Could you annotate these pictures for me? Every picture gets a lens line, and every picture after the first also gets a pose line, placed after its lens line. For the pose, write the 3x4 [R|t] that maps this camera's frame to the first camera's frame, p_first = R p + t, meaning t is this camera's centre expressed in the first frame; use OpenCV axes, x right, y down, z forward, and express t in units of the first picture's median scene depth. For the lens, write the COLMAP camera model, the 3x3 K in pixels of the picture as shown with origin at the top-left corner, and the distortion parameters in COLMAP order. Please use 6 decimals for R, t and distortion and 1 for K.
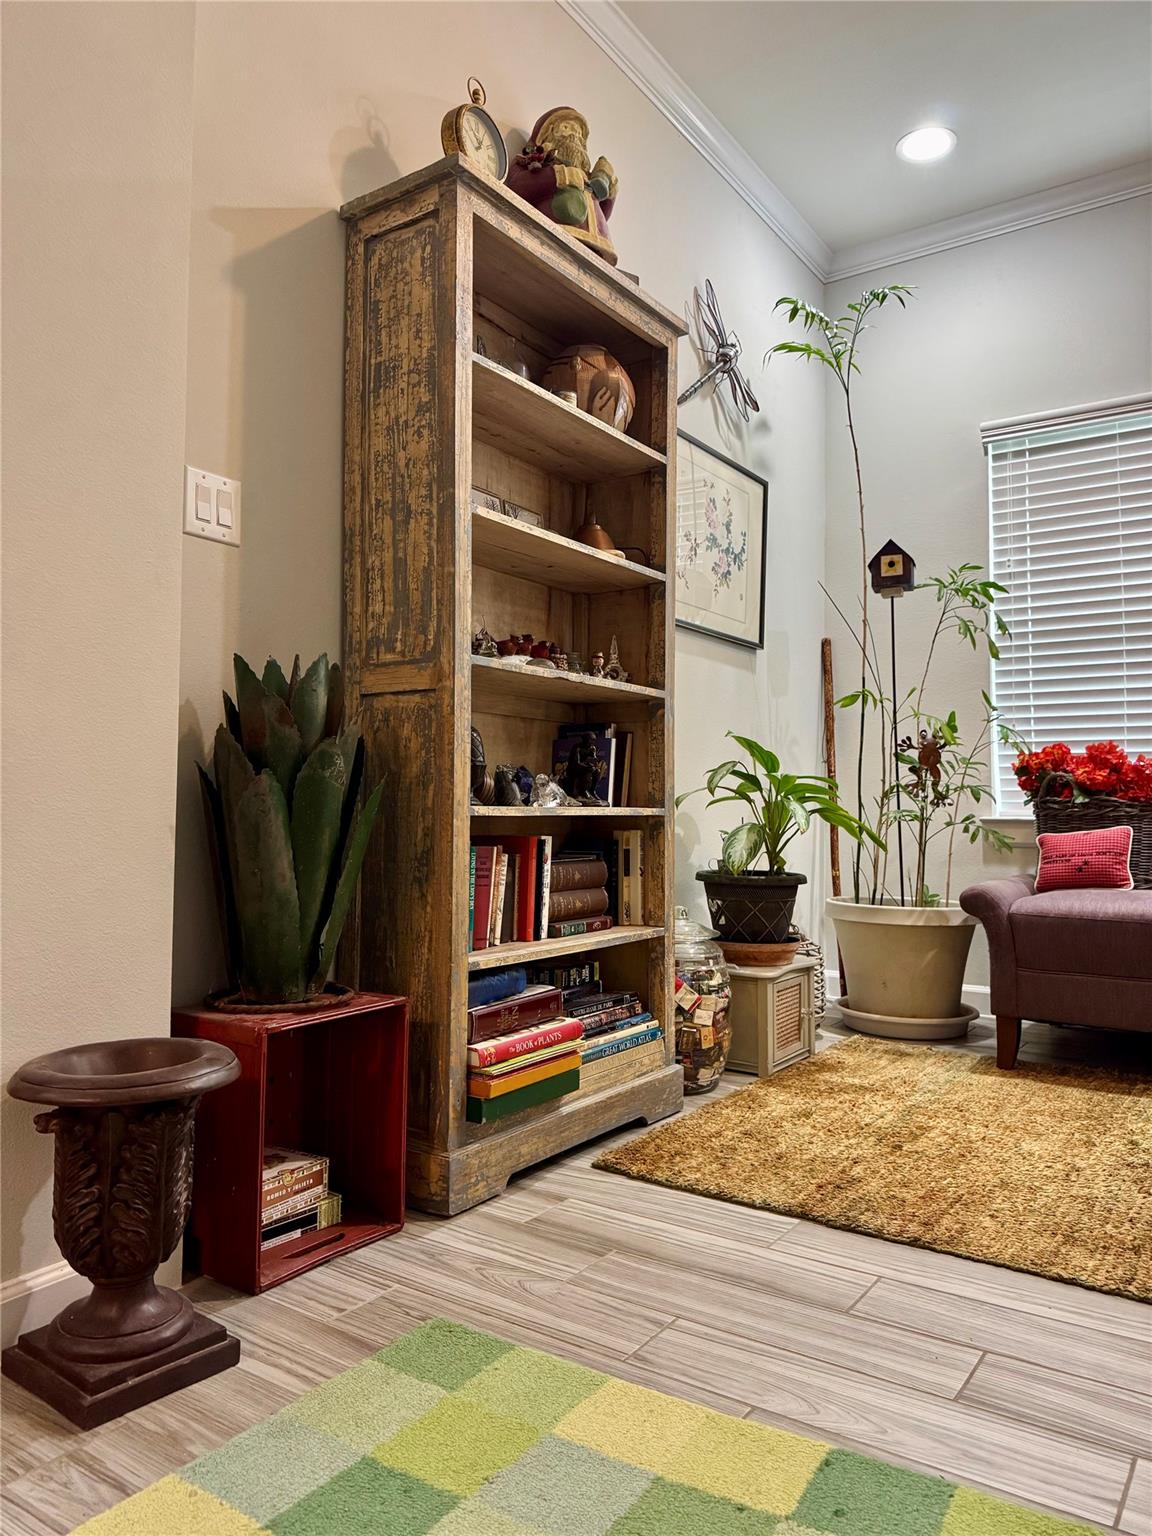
lens RADIAL K [[1075.1, 0, 580.5], [0, 1075.1, 761.5], [0, 0, 1]] dist [0.108476, -0.002217]
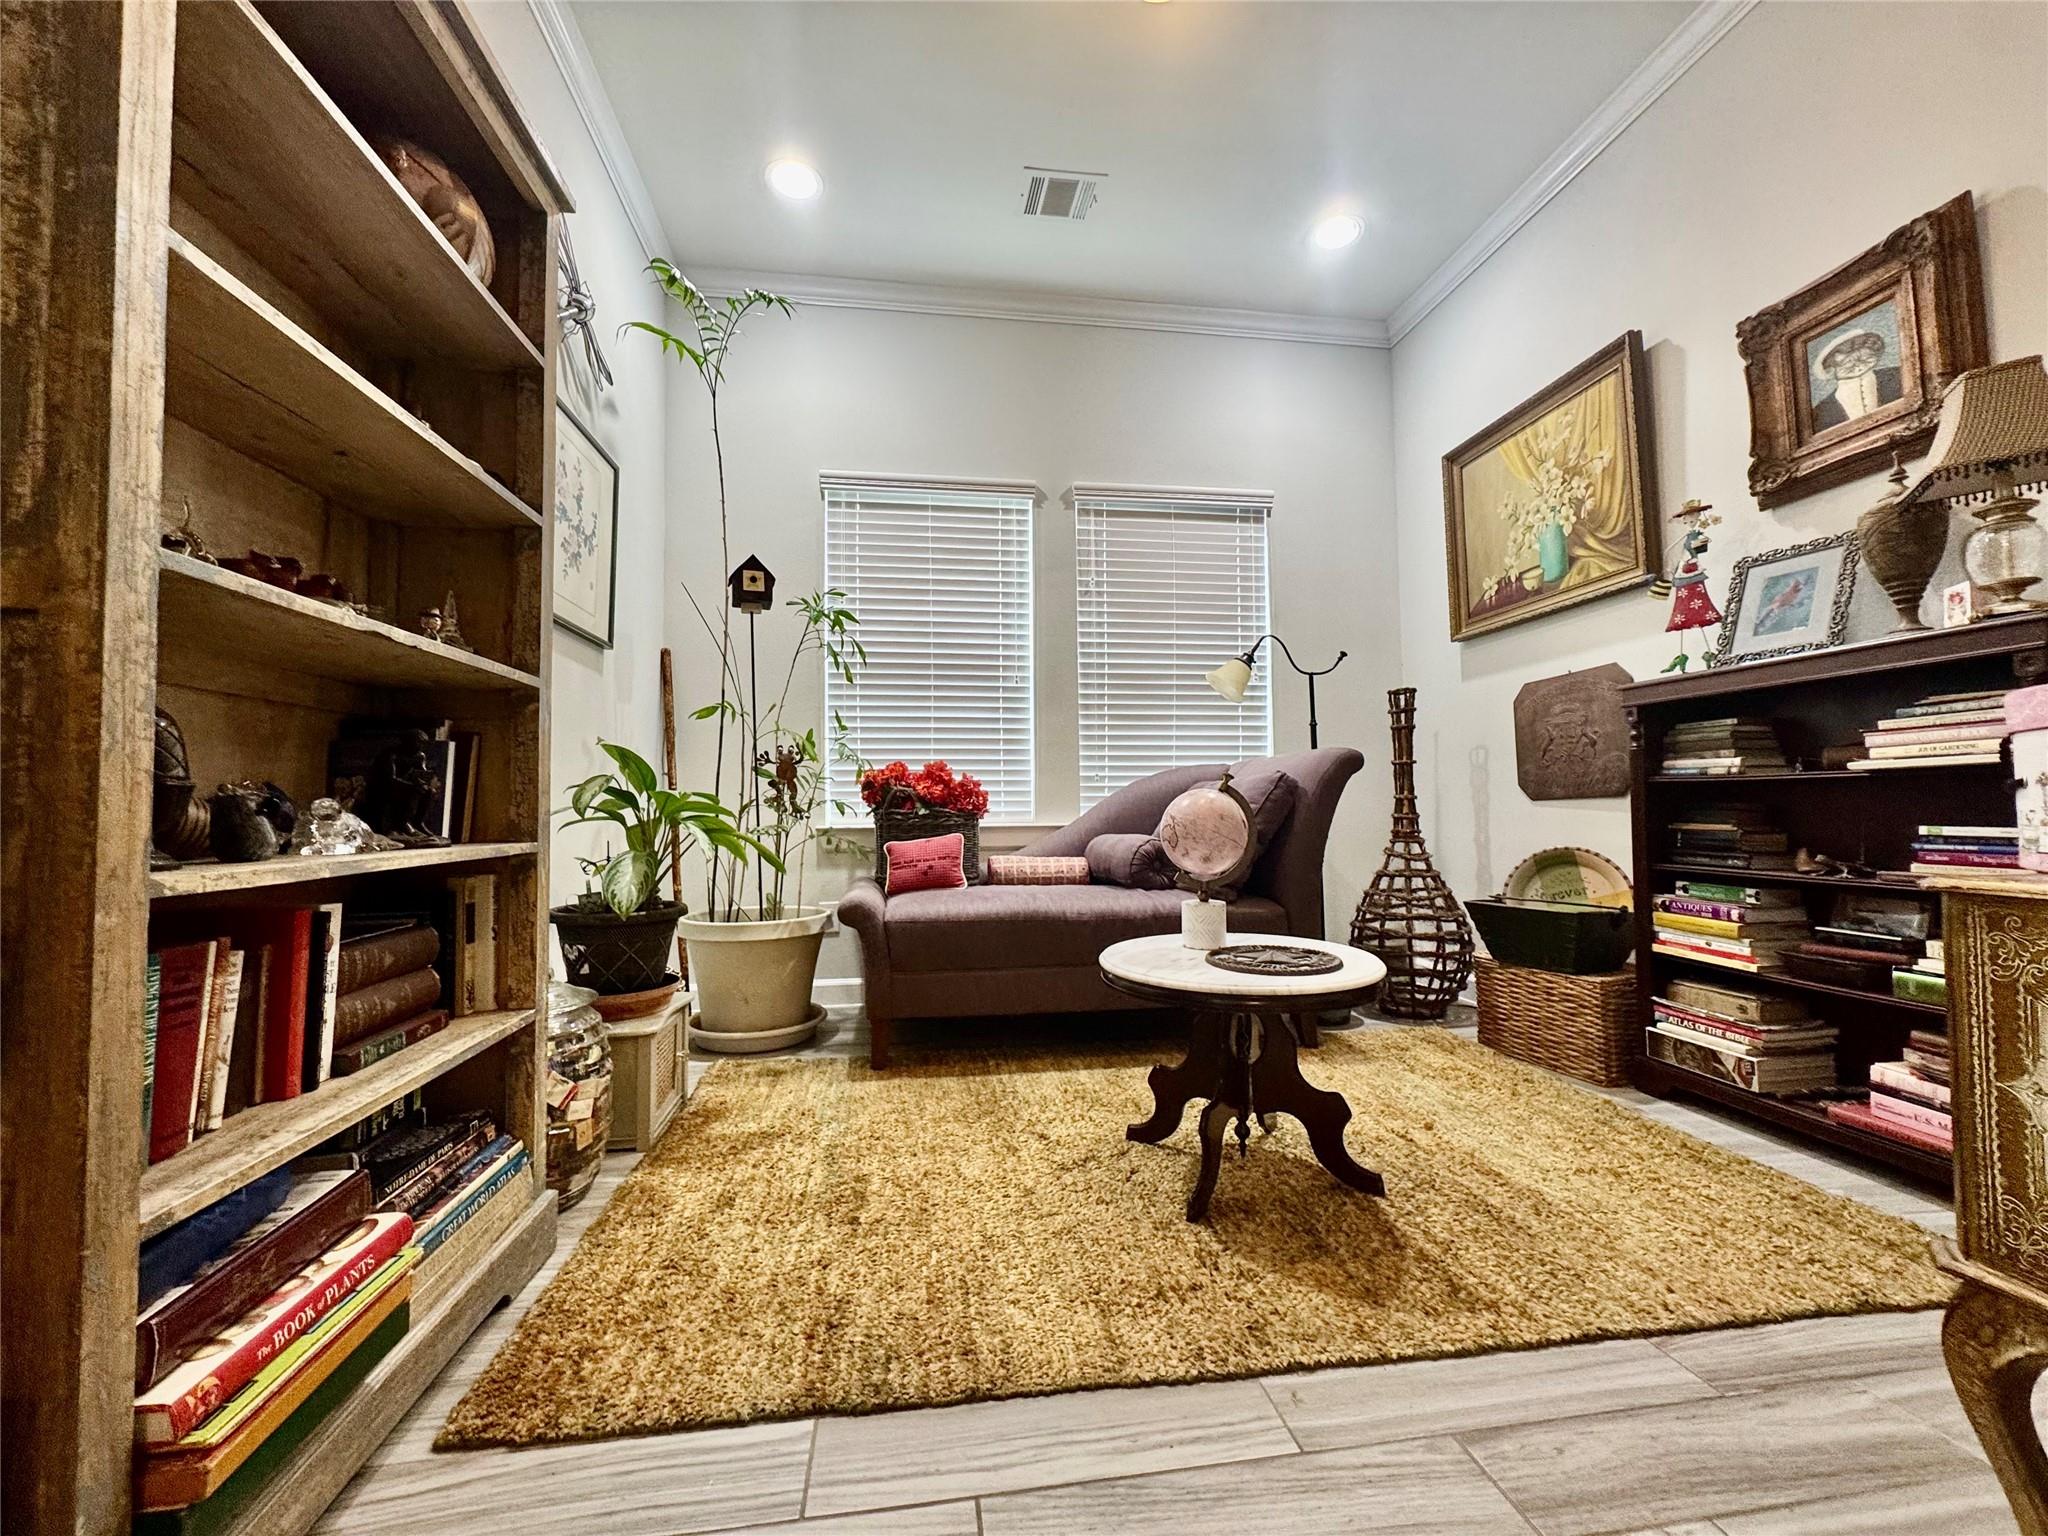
lens RADIAL K [[817.1, 0, 1027.5], [0, 817.1, 774.1], [0, 0, 1]] dist [-0.003363, 0.000610]
pose [[0.739944, 0.012935, 0.672544, -0.046130], [-0.016651, 0.999861, -0.000910, -0.006609], [-0.672463, -0.010525, 0.740056, 0.380998]]
